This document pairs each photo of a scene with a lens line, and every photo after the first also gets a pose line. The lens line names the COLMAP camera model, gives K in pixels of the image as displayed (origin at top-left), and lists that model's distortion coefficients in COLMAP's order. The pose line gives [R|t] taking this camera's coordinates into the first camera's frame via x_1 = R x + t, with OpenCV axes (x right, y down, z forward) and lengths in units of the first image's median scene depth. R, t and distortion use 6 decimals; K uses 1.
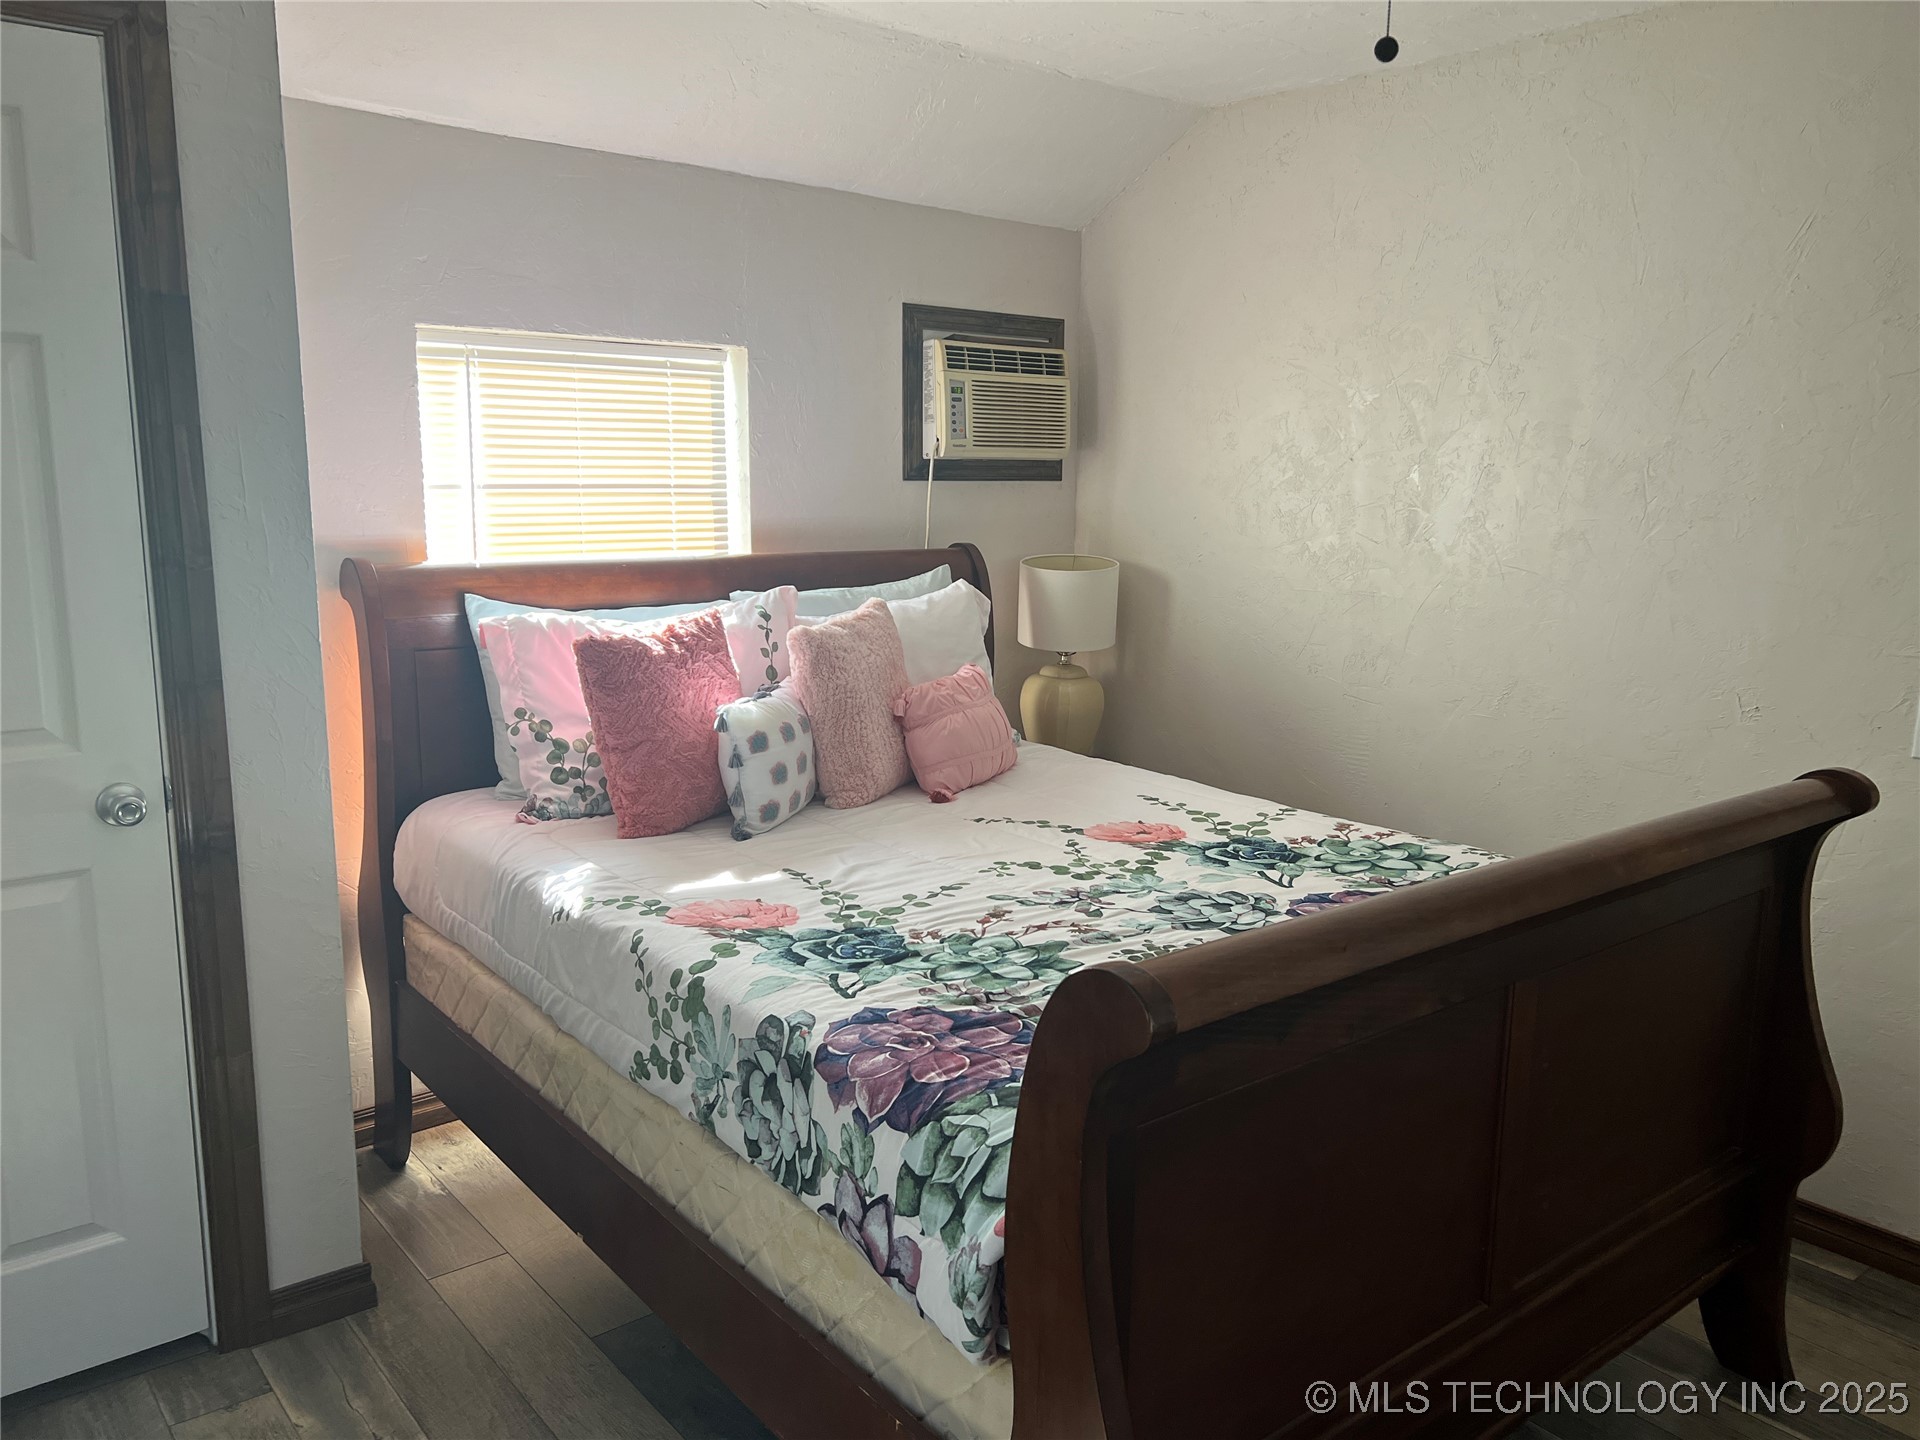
lens RADIAL K [[1444.7, 0, 954.6], [0, 1444.7, 729.7], [0, 0, 1]] dist [0.047290, -0.051113]
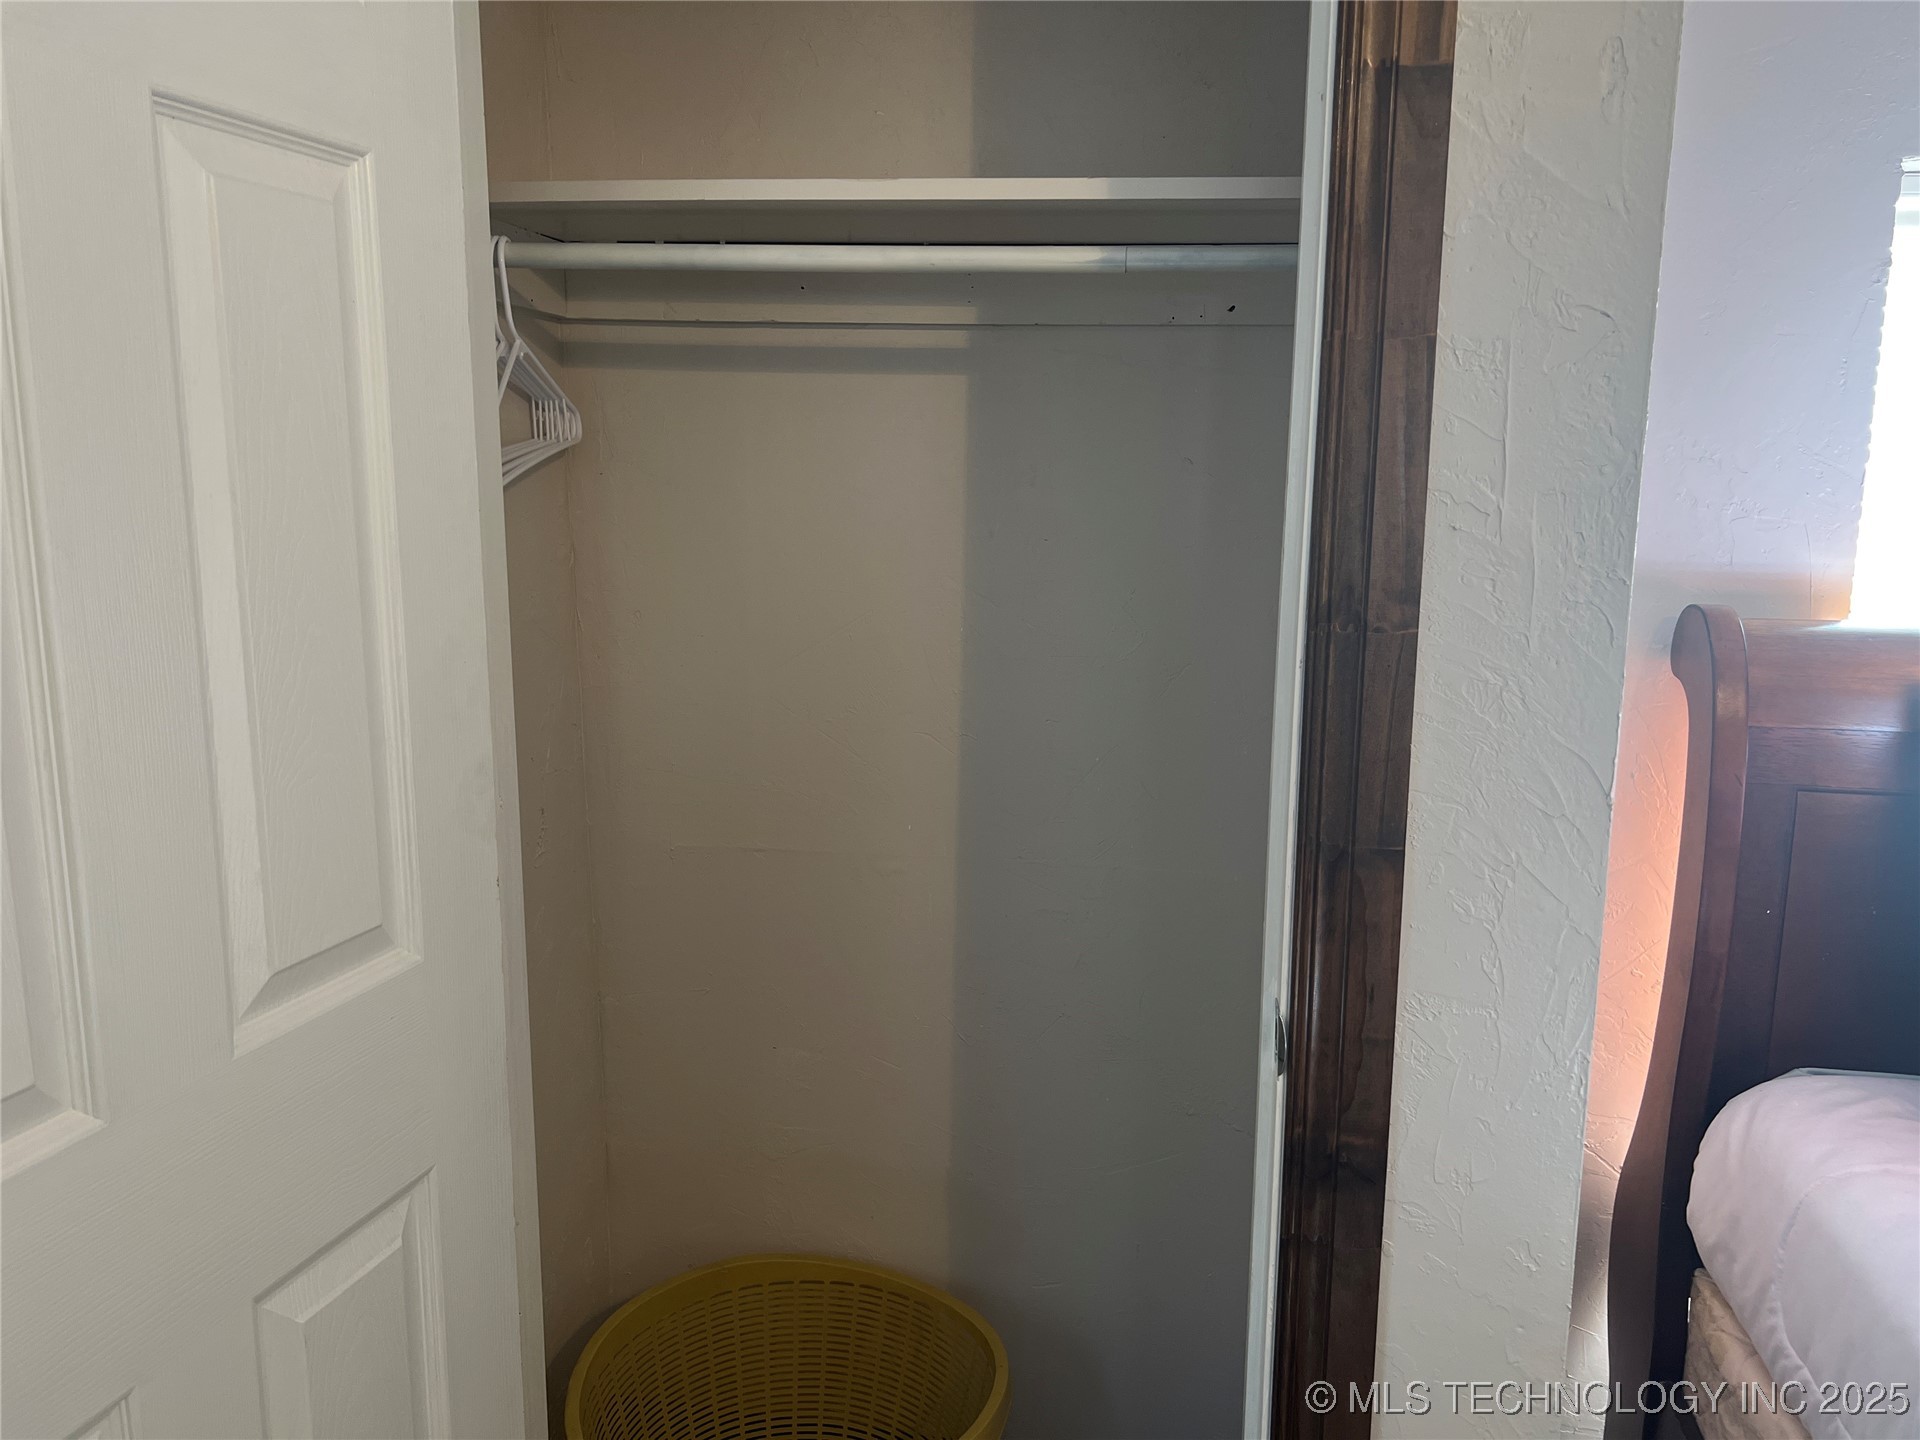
lens RADIAL K [[1444.7, 0, 954.6], [0, 1444.7, 729.7], [0, 0, 1]] dist [0.047290, -0.051113]
pose [[0.658428, 0.124773, -0.742230, -0.190661], [-0.133753, 0.989864, 0.047750, -0.062889], [0.740664, 0.067835, 0.668442, 0.437772]]
